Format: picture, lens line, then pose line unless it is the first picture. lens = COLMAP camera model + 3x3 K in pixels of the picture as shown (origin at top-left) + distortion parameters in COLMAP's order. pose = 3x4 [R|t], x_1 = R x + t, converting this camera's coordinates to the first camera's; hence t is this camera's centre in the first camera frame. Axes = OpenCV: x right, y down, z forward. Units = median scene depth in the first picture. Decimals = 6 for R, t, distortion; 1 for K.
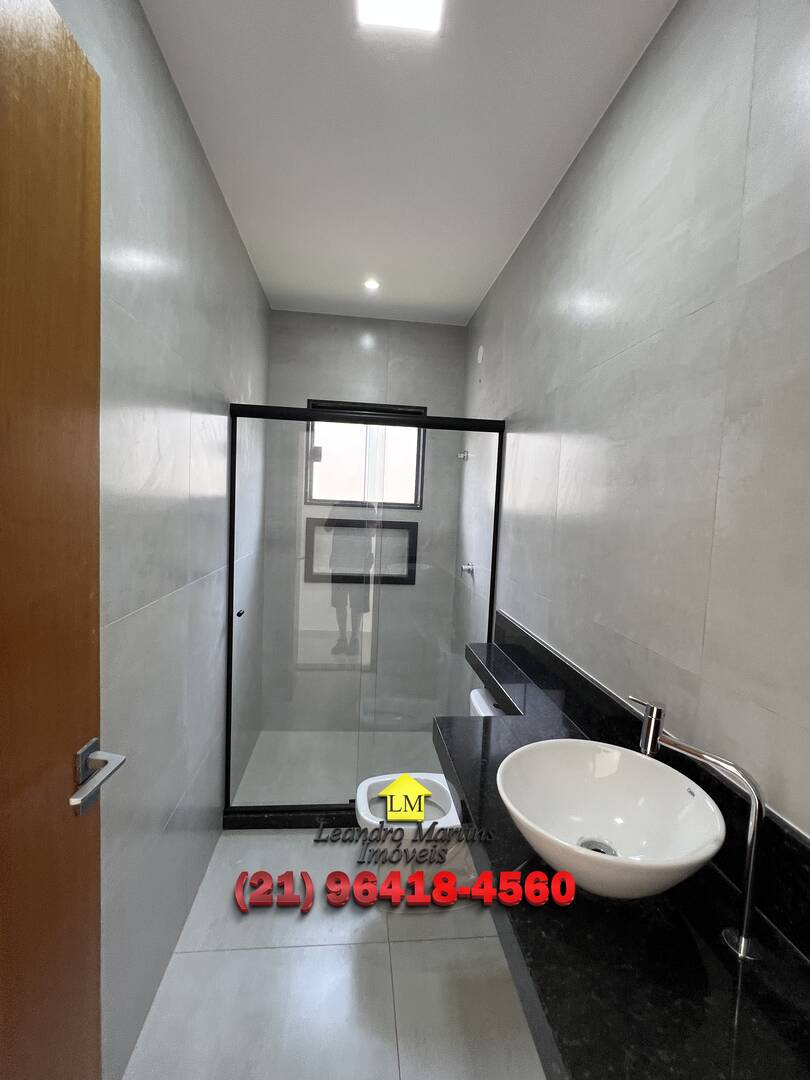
lens RADIAL K [[487.7, 0, 408.3], [0, 487.7, 539.2], [0, 0, 1]] dist [-0.001308, -0.000133]
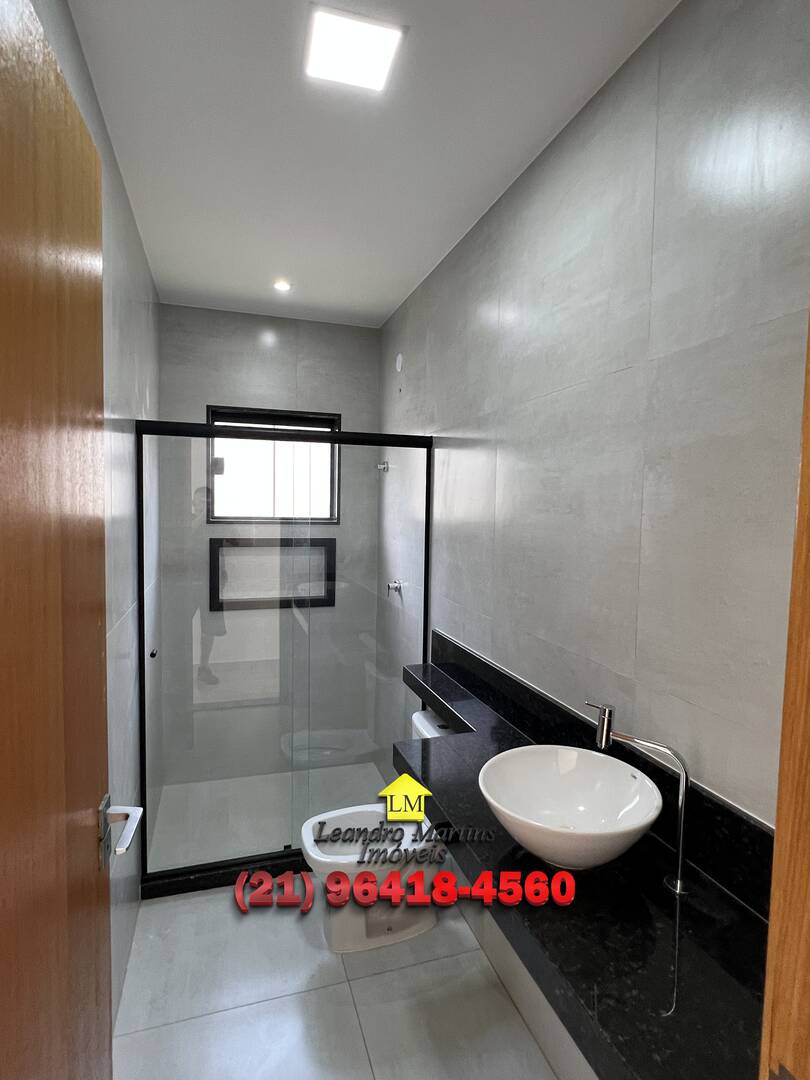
lens RADIAL K [[572.3, 0, 401.3], [0, 572.3, 538.6], [0, 0, 1]] dist [0.001900, 0.000529]
pose [[0.979576, -0.040794, 0.196893, -0.101625], [0.041710, 0.999130, -0.000507, -0.040136], [-0.196701, 0.008709, 0.980425, -0.121022]]
